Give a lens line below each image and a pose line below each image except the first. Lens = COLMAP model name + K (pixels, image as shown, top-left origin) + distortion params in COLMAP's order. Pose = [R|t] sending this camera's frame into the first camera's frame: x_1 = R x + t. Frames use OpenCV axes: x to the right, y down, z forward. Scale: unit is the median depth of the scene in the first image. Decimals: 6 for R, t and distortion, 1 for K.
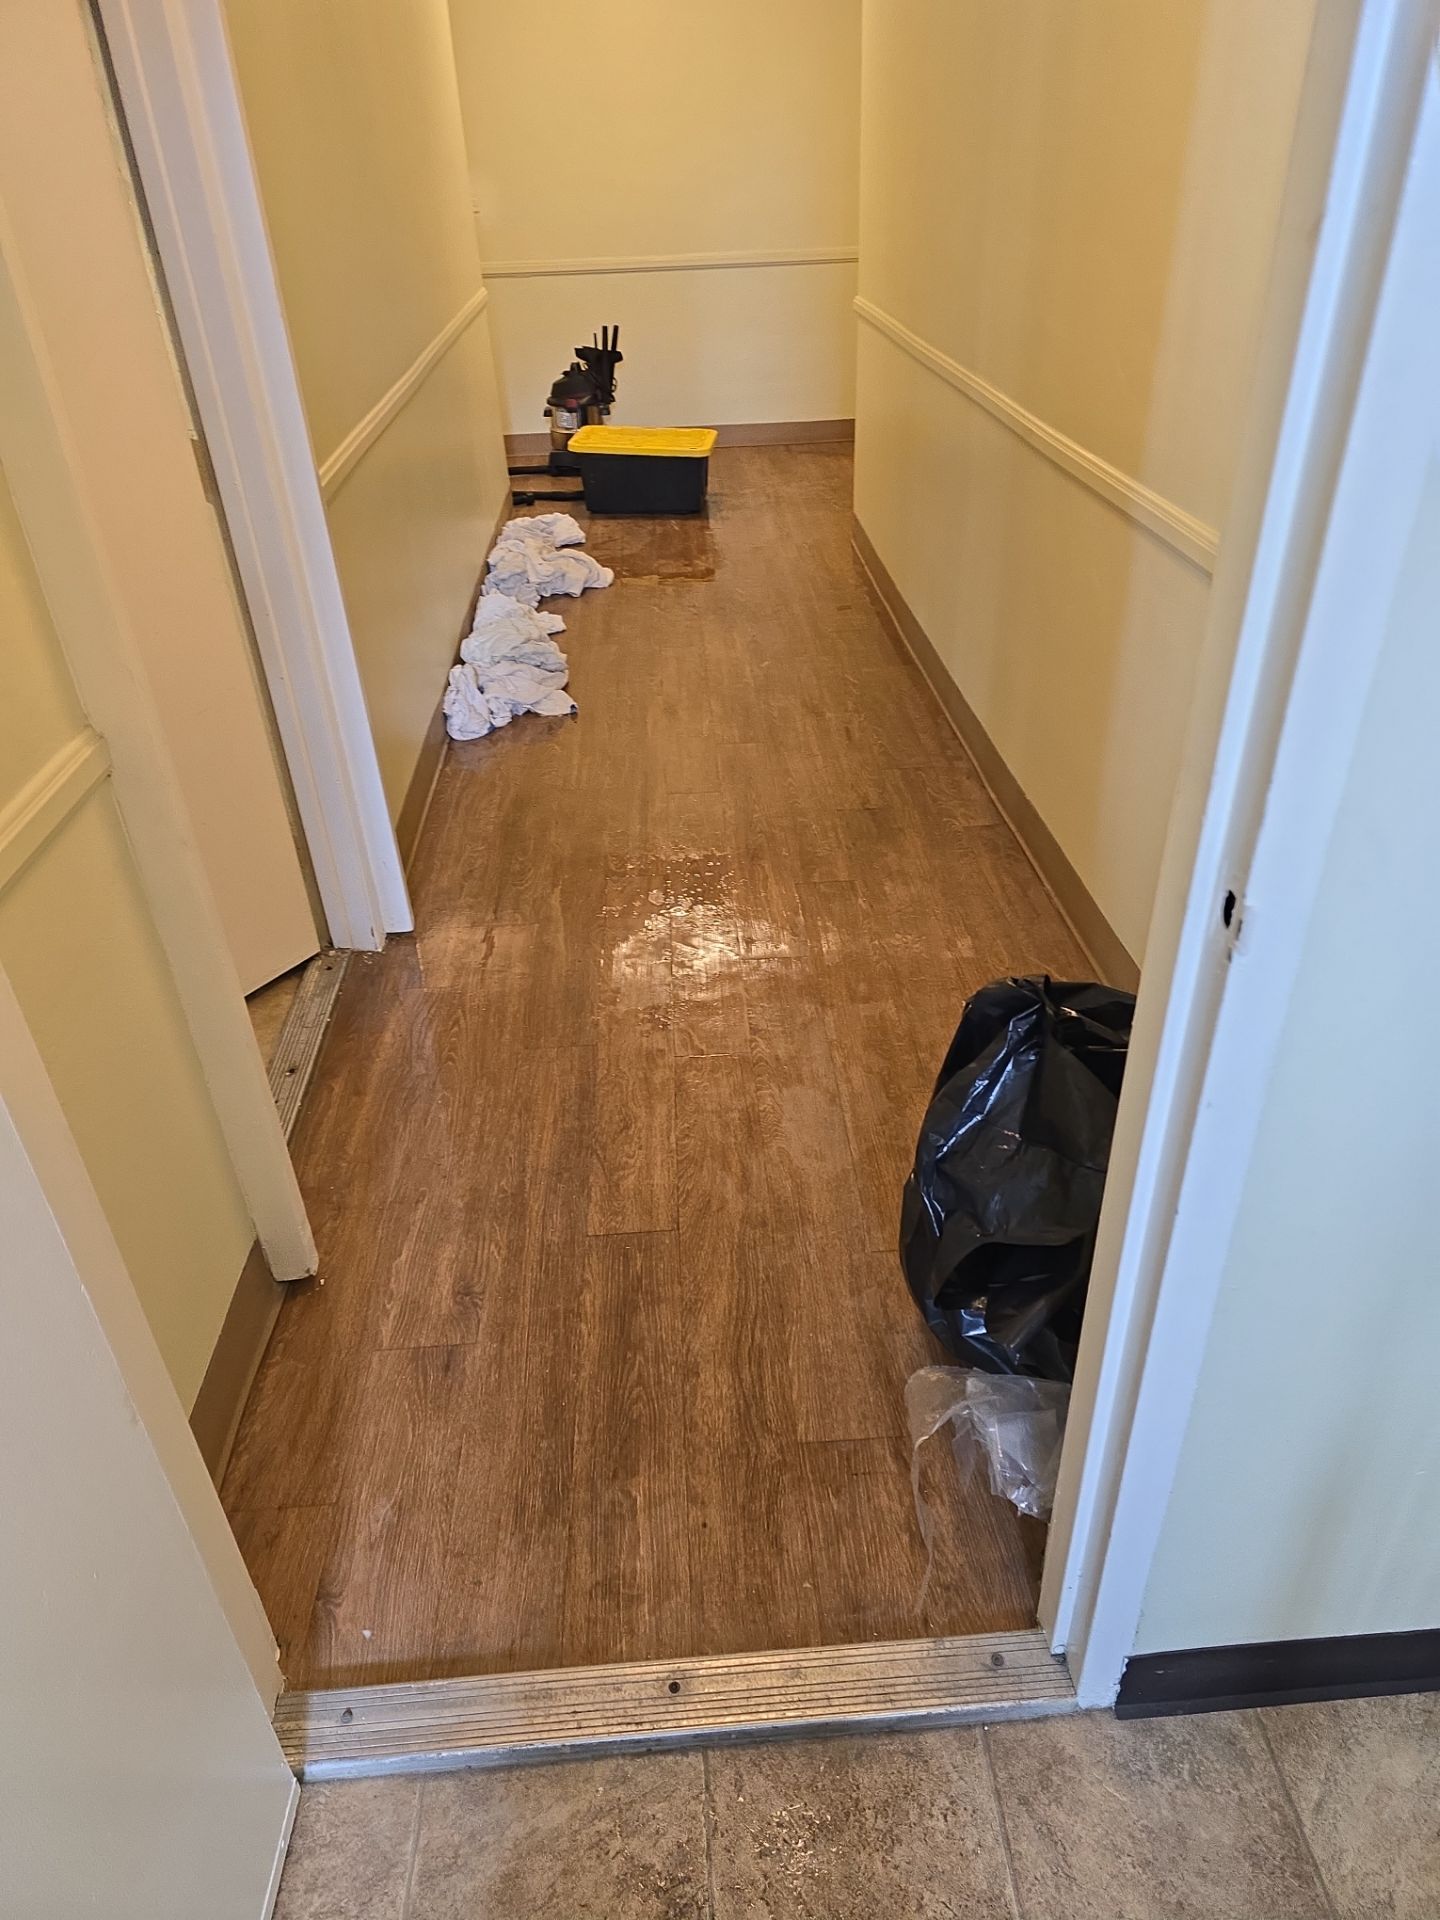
lens RADIAL K [[1295.1, 0, 770.5], [0, 1295.1, 990.9], [0, 0, 1]] dist [0.068267, -0.054160]
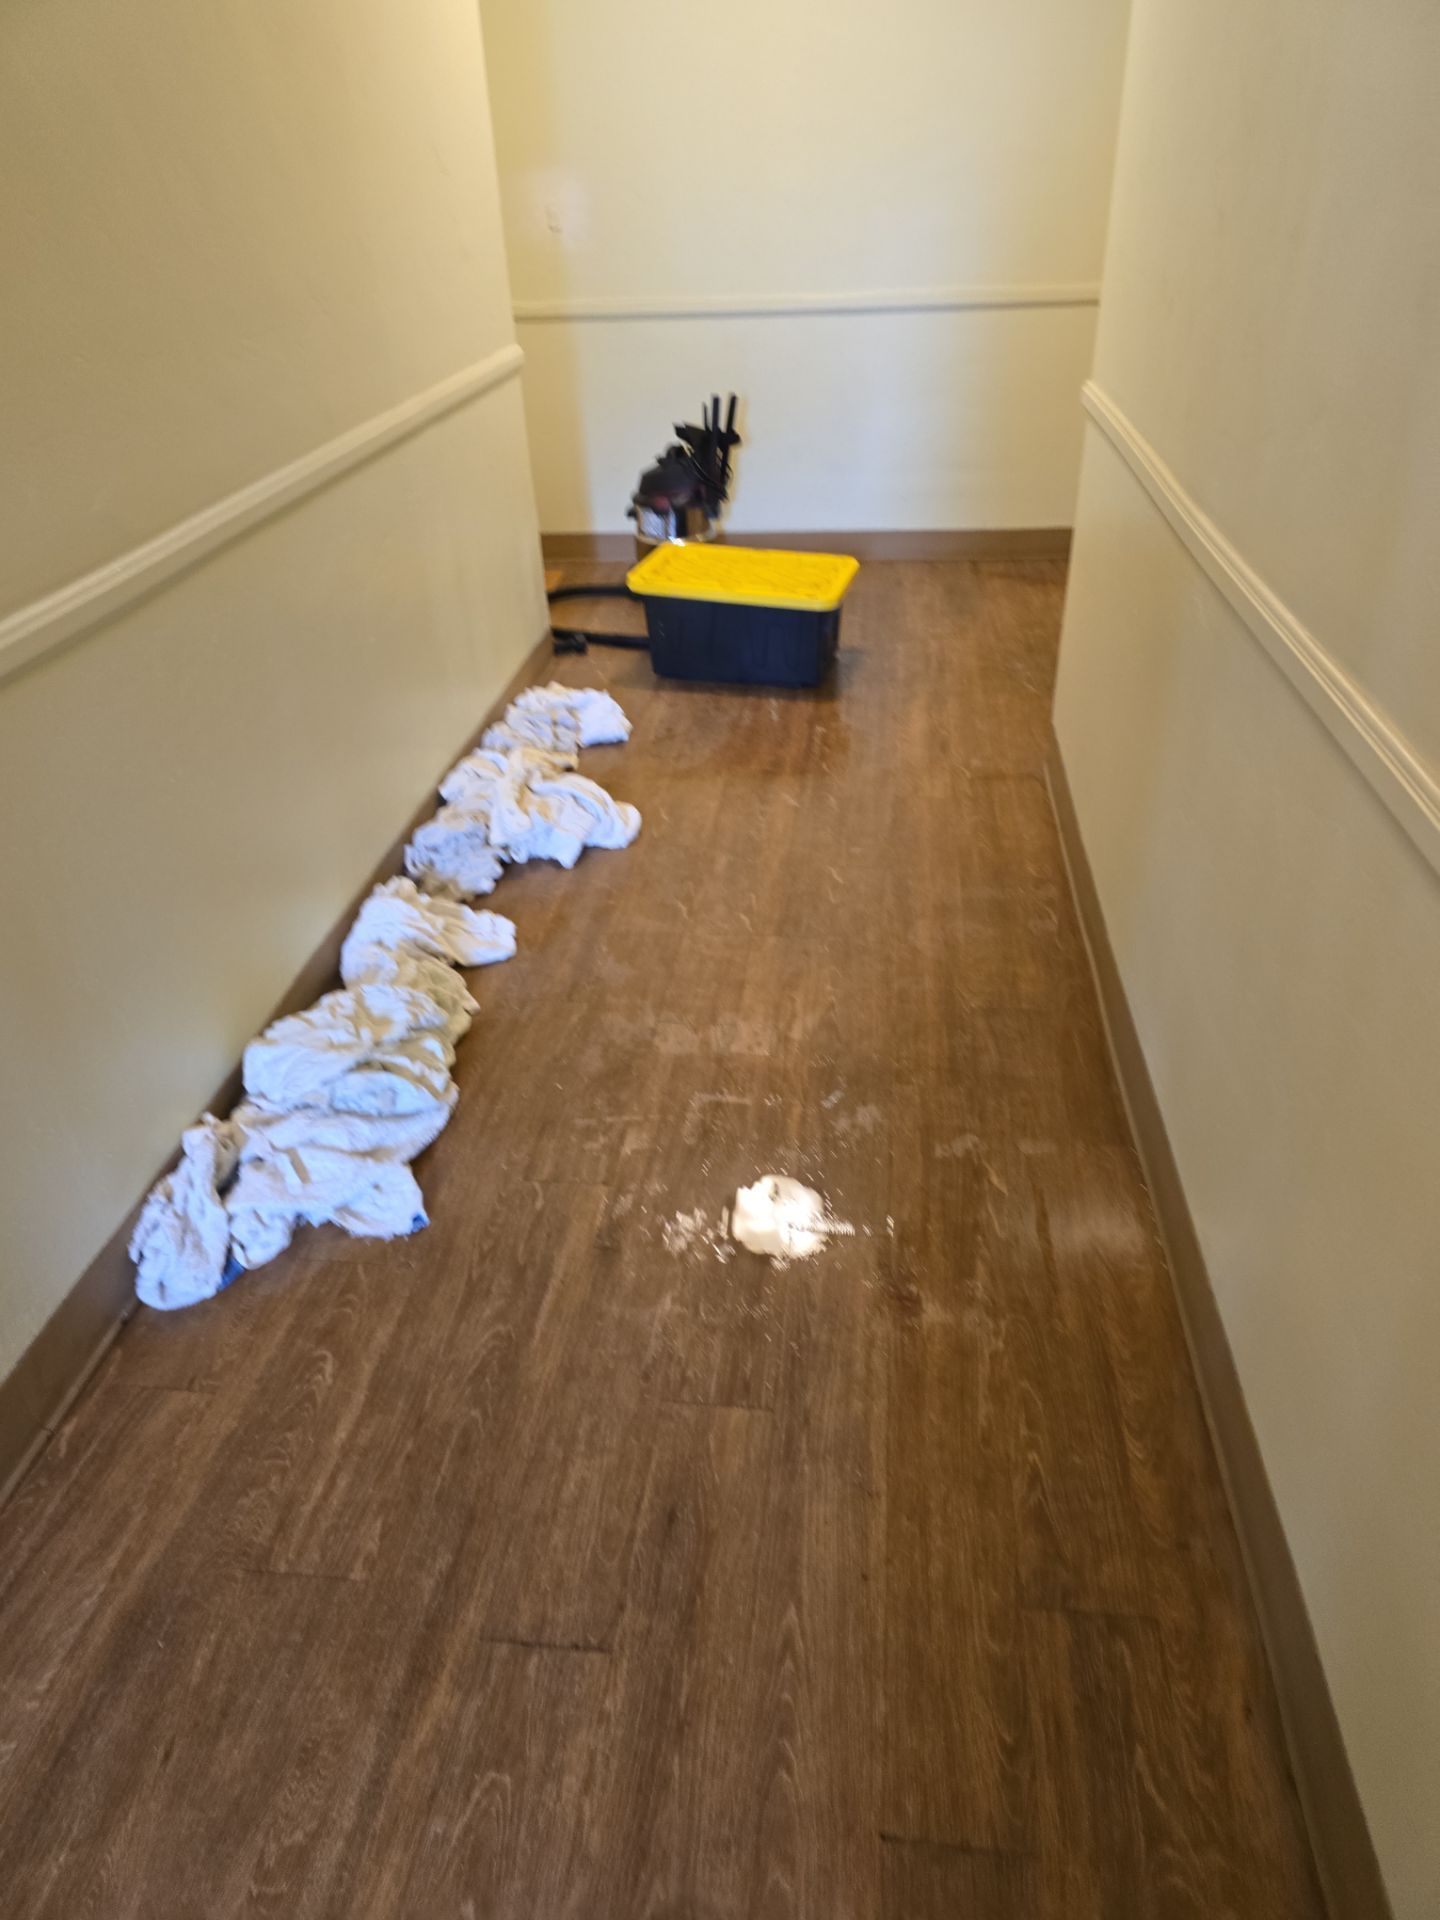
lens RADIAL K [[1295.1, 0, 770.5], [0, 1295.1, 990.9], [0, 0, 1]] dist [0.068267, -0.054160]
pose [[0.985755, 0.093855, -0.139563, 0.030739], [-0.094557, 0.995518, 0.001609, -0.228531], [0.139089, 0.011610, 0.990212, 0.374846]]
